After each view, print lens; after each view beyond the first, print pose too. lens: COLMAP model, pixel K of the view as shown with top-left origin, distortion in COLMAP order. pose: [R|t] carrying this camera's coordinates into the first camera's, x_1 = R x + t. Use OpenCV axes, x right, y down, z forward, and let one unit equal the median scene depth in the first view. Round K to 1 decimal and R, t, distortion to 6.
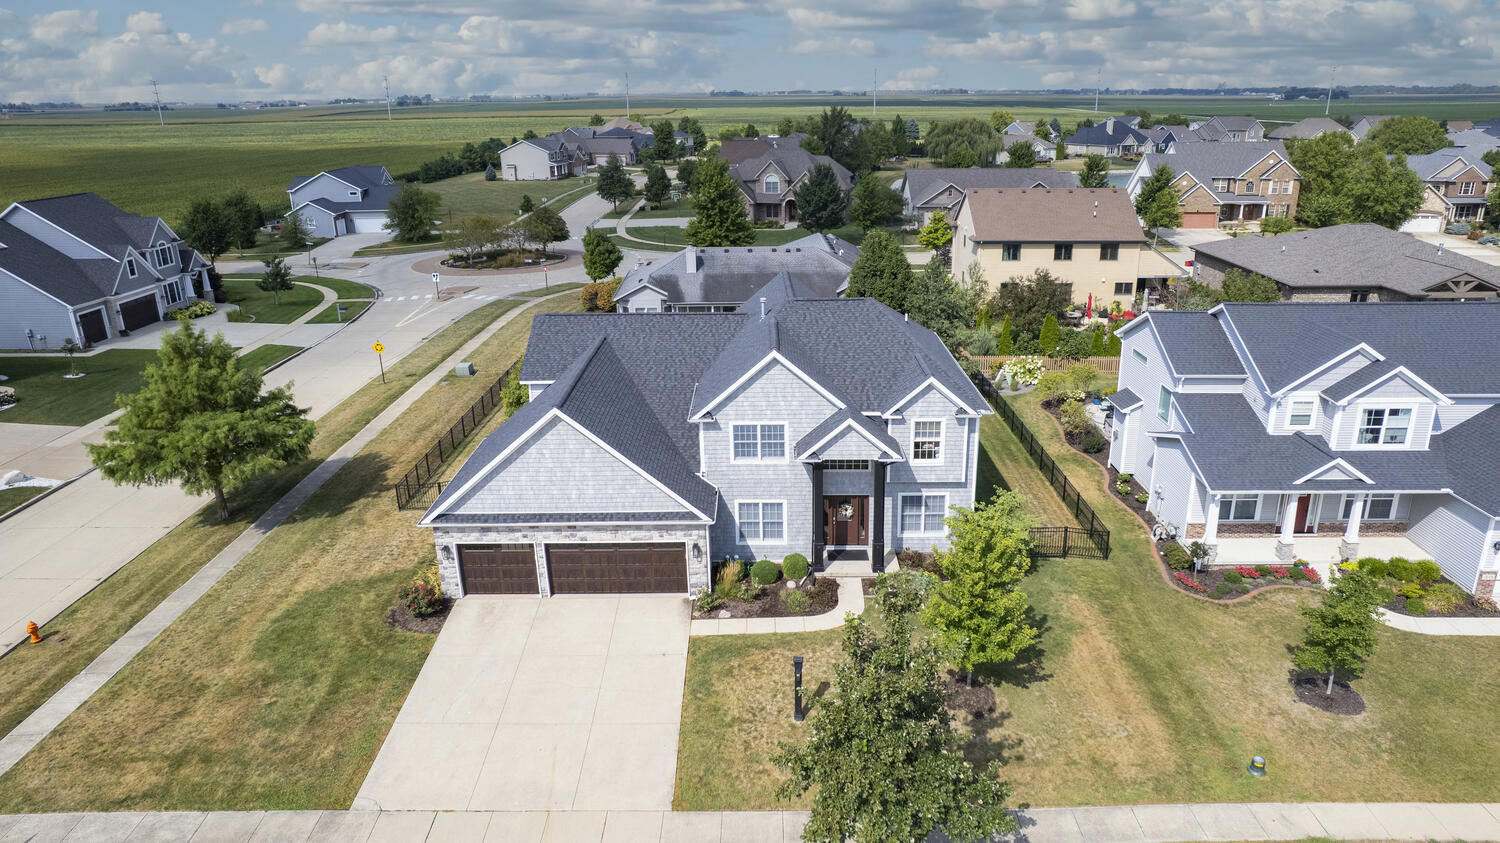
lens RADIAL K [[973.5, 0, 740.0], [0, 973.5, 387.8], [0, 0, 1]] dist [-0.065442, 0.058425]
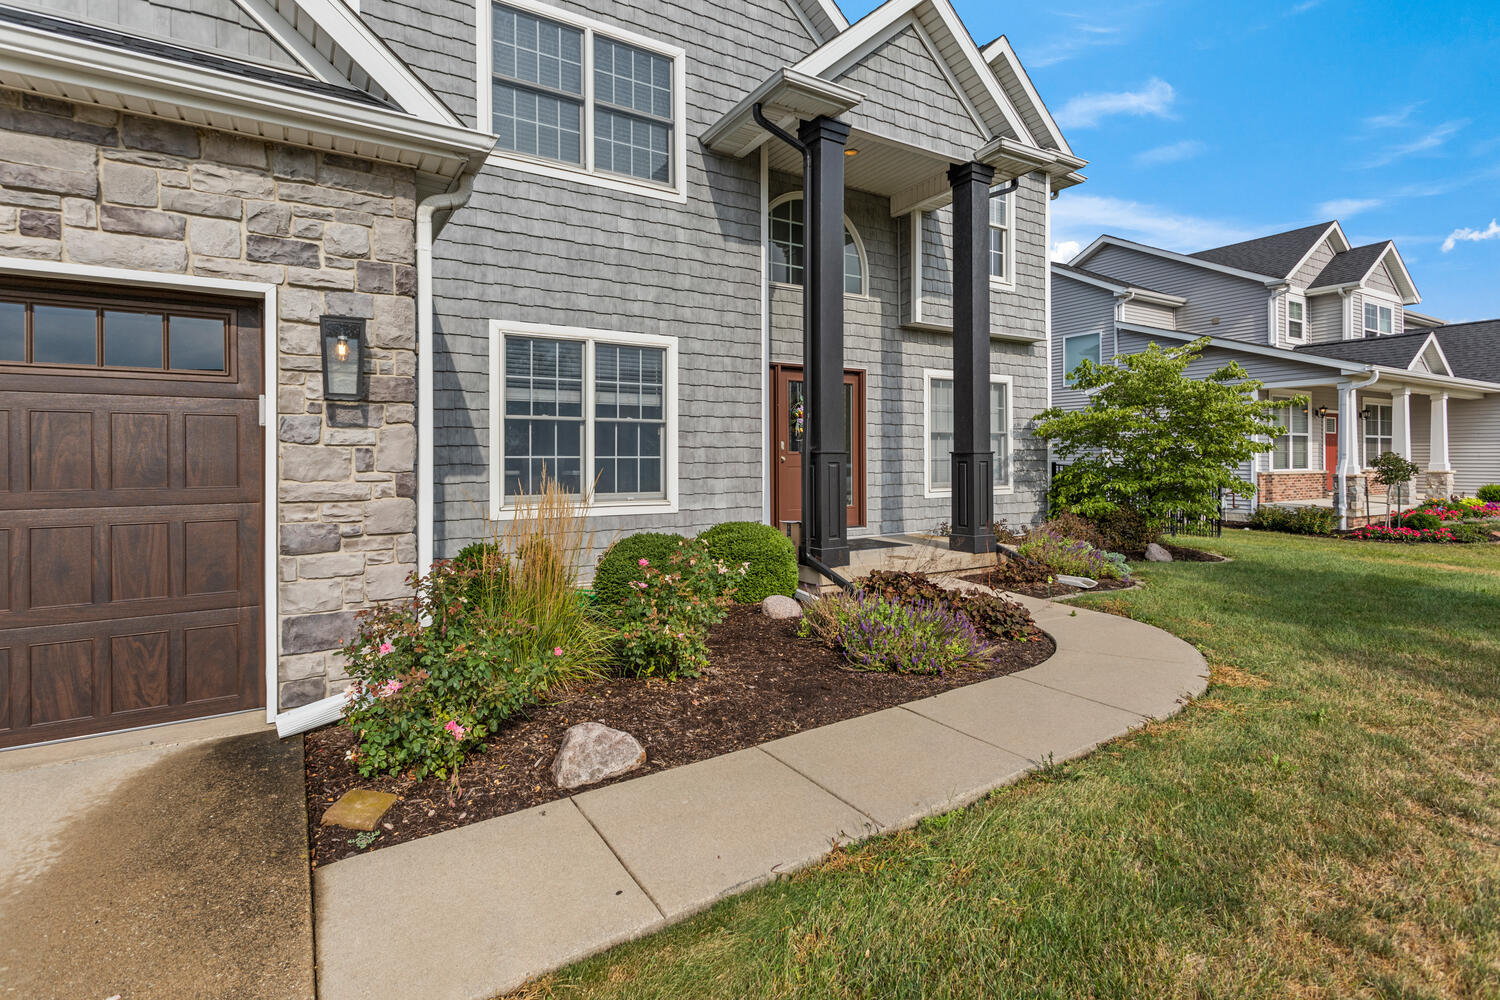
lens RADIAL K [[705.8, 0, 706.6], [0, 705.8, 460.2], [0, 0, 1]] dist [0.012722, -0.000980]
pose [[0.863565, 0.010085, 0.504136, -0.049348], [0.144627, 0.952838, -0.266802, 0.208634], [-0.483051, 0.303312, 0.821379, 0.845752]]
